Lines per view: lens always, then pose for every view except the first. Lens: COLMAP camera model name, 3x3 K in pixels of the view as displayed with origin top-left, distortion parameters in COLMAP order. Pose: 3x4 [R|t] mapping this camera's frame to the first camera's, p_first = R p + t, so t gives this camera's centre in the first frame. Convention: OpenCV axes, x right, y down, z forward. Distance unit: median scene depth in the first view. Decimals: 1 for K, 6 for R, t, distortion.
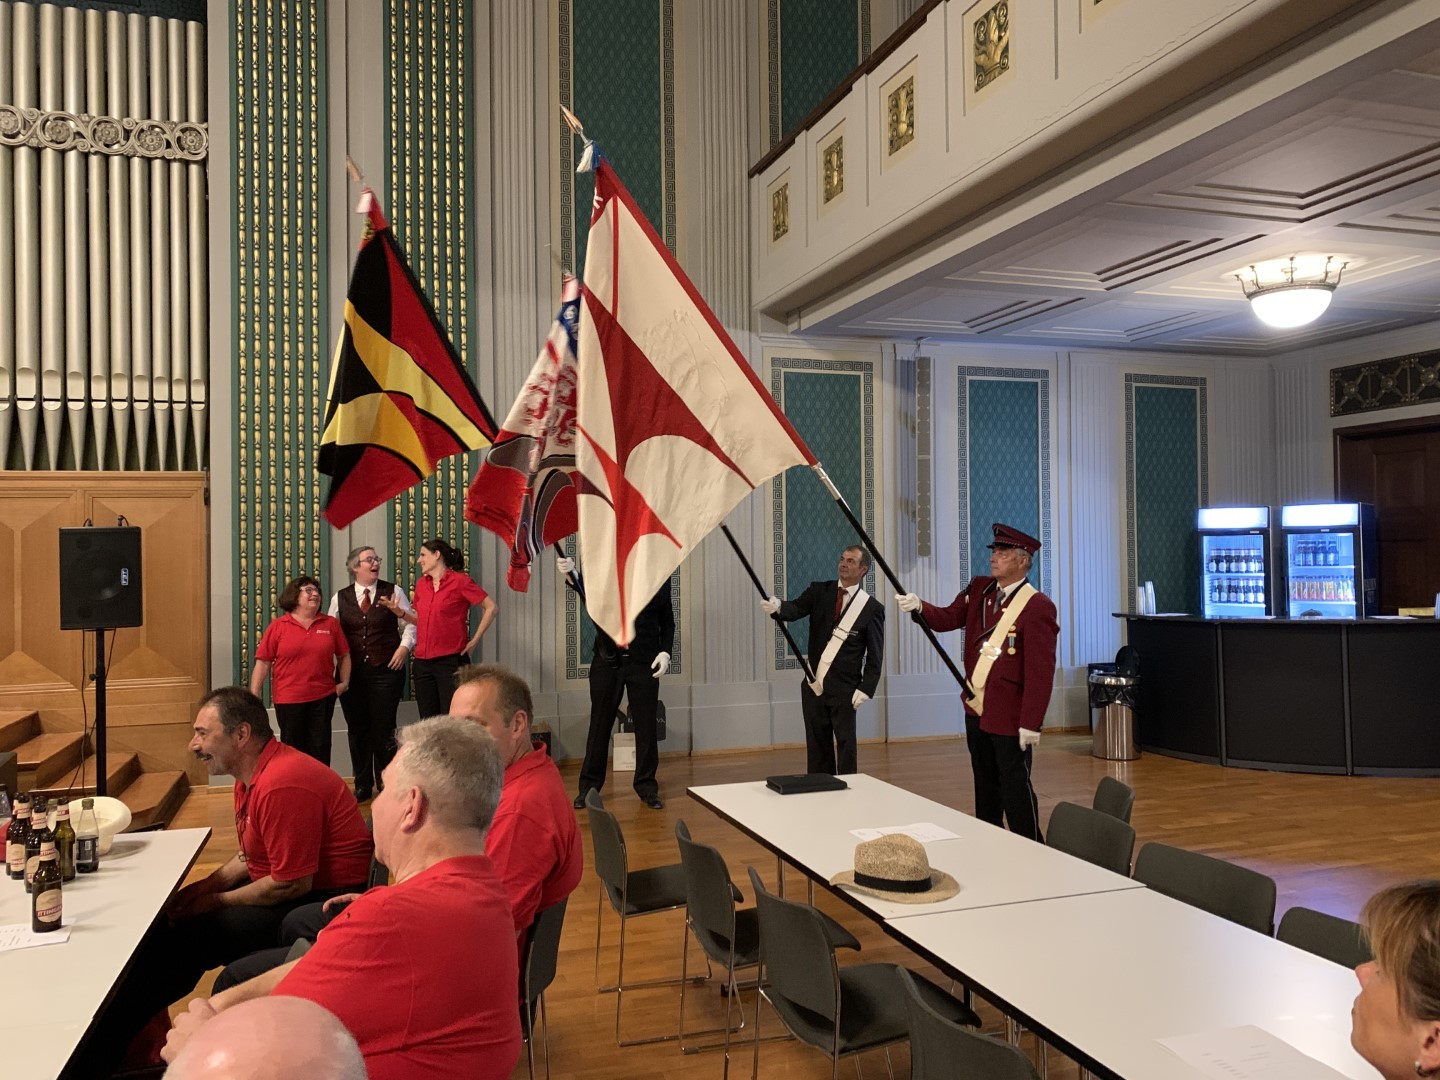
lens RADIAL K [[1104.4, 0, 719.5], [0, 1104.4, 535.8], [0, 0, 1]] dist [0.011538, -0.001516]
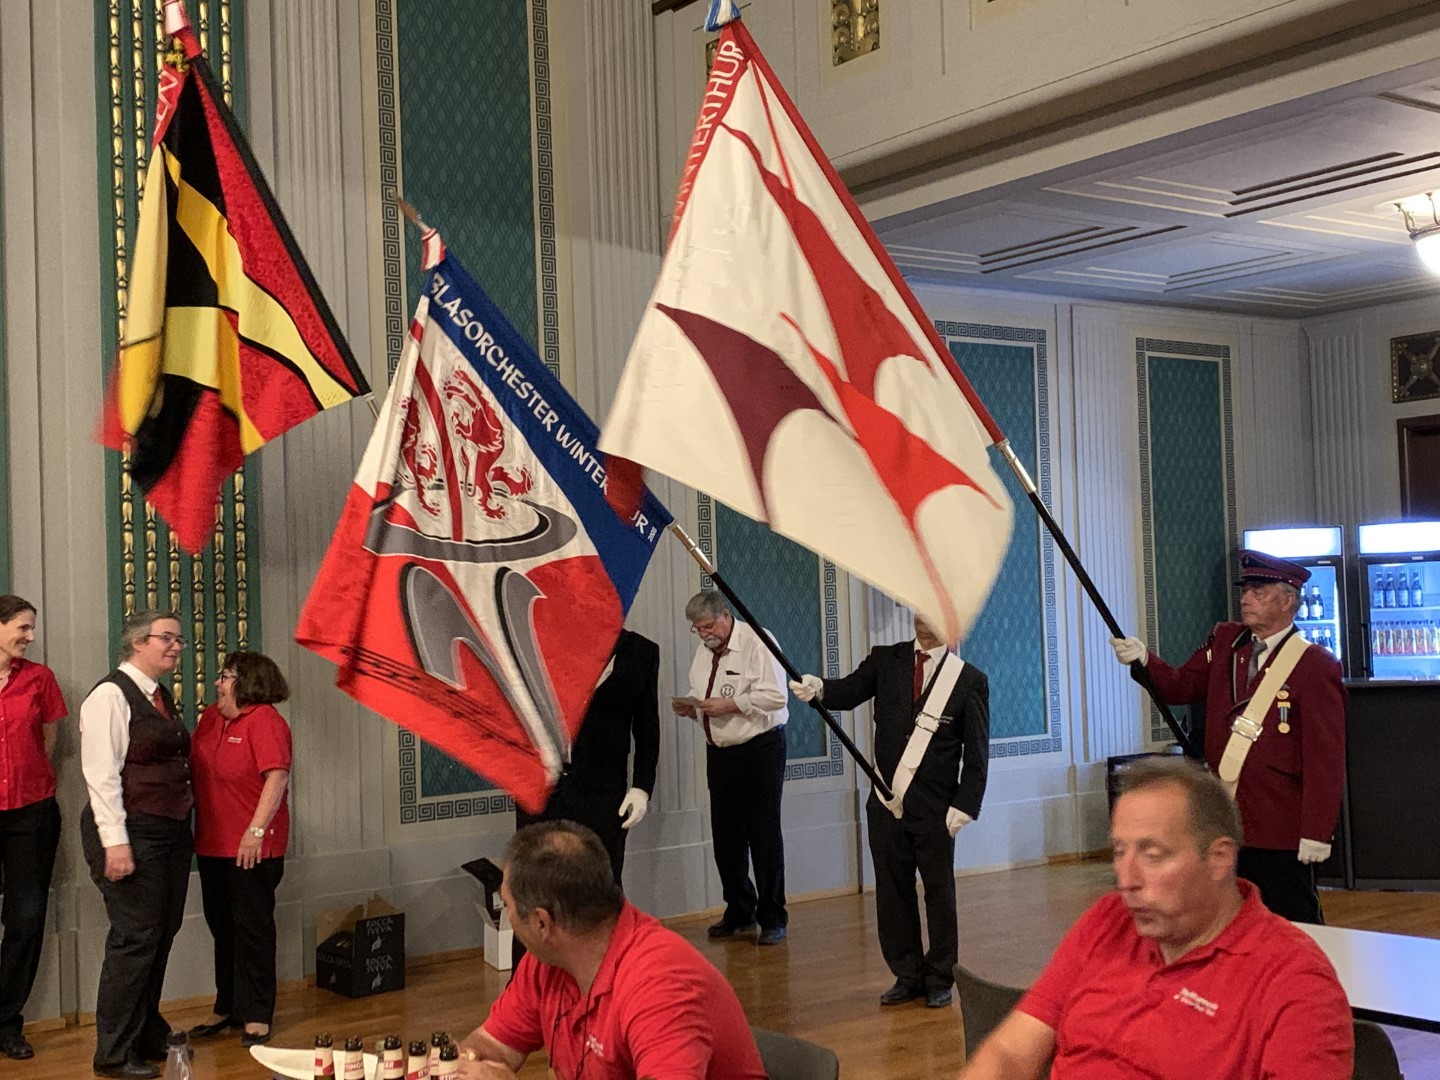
lens RADIAL K [[1756.7, 0, 720.0], [0, 1756.7, 540.0], [0, 0, 1]] dist [0.032901, -0.007812]
pose [[0.951843, -0.010443, 0.306408, -0.245316], [0.018880, 0.999520, -0.024583, 0.003142], [-0.306004, 0.029184, 0.951583, 0.033061]]
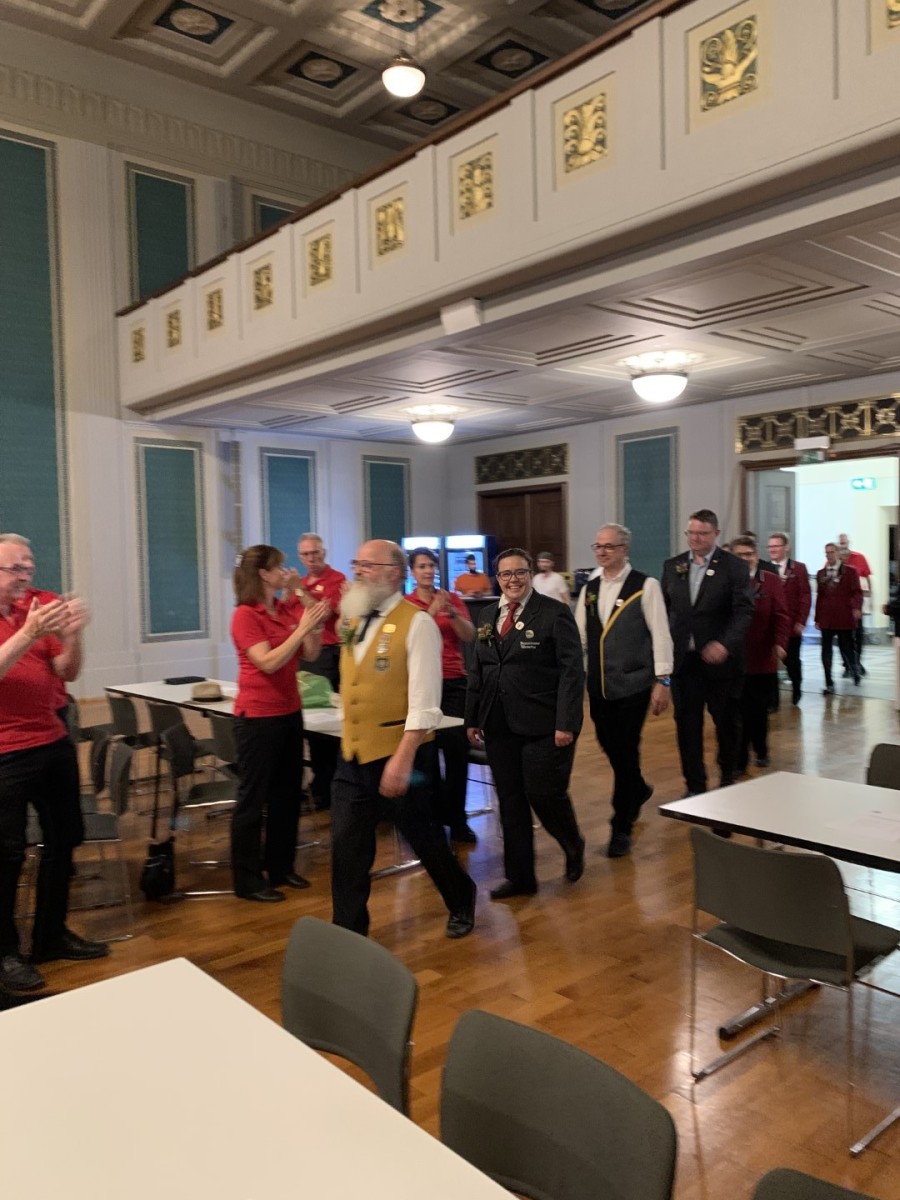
lens RADIAL K [[920.3, 0, 450.0], [0, 920.3, 600.0], [0, 0, 1]] dist [0.011538, -0.001516]
pose [[0.924830, -0.024526, 0.379588, -0.037283], [0.004065, 0.998499, 0.054610, -0.006114], [-0.380358, -0.048962, 0.923542, -0.343559]]
